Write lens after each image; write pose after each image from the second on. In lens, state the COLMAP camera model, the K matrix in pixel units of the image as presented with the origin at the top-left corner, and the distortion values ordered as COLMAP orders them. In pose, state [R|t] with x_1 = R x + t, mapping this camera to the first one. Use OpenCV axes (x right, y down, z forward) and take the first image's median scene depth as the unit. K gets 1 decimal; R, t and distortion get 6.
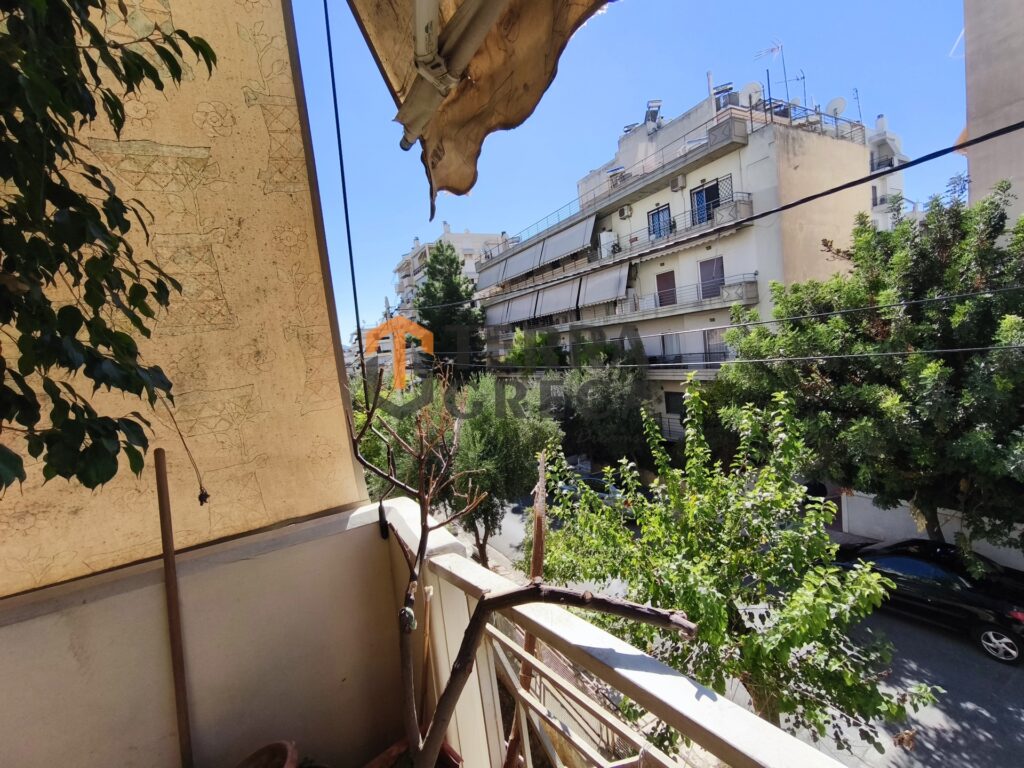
lens RADIAL K [[425.5, 0, 510.3], [0, 425.5, 382.8], [0, 0, 1]] dist [-0.004436, 0.000059]
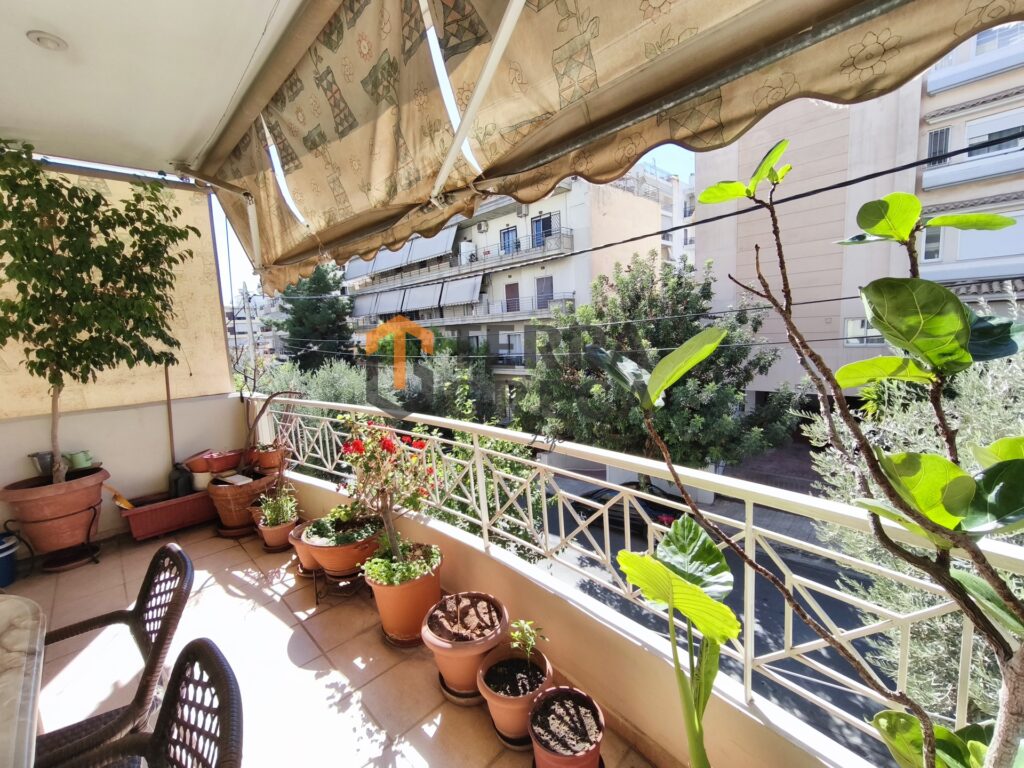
lens RADIAL K [[425.5, 0, 510.6], [0, 425.5, 386.1], [0, 0, 1]] dist [-0.004436, 0.000059]
pose [[0.959439, 0.035034, 0.279730, 0.038077], [-0.040839, 0.999054, 0.014949, 0.007732], [-0.278941, -0.025766, 0.959962, -0.135387]]
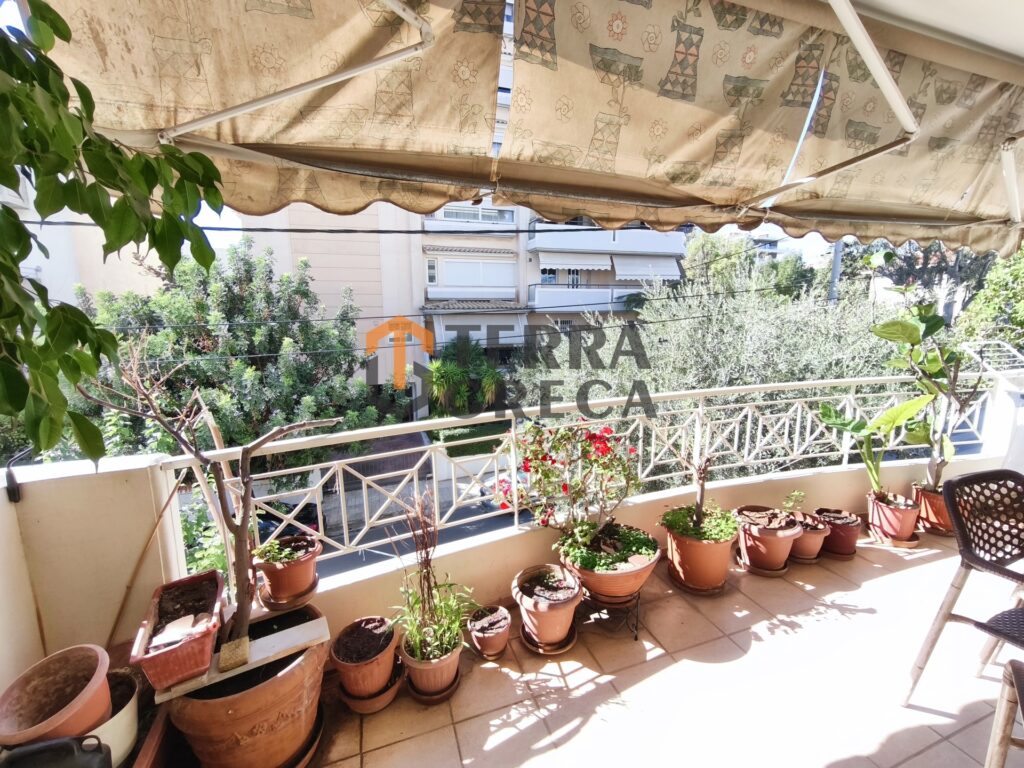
lens RADIAL K [[425.5, 0, 509.2], [0, 425.5, 386.5], [0, 0, 1]] dist [-0.004436, 0.000059]
pose [[0.170503, -0.045680, 0.984298, -0.061293], [0.079461, 0.996309, 0.032473, 0.009017], [-0.982148, 0.072677, 0.173503, -0.018706]]
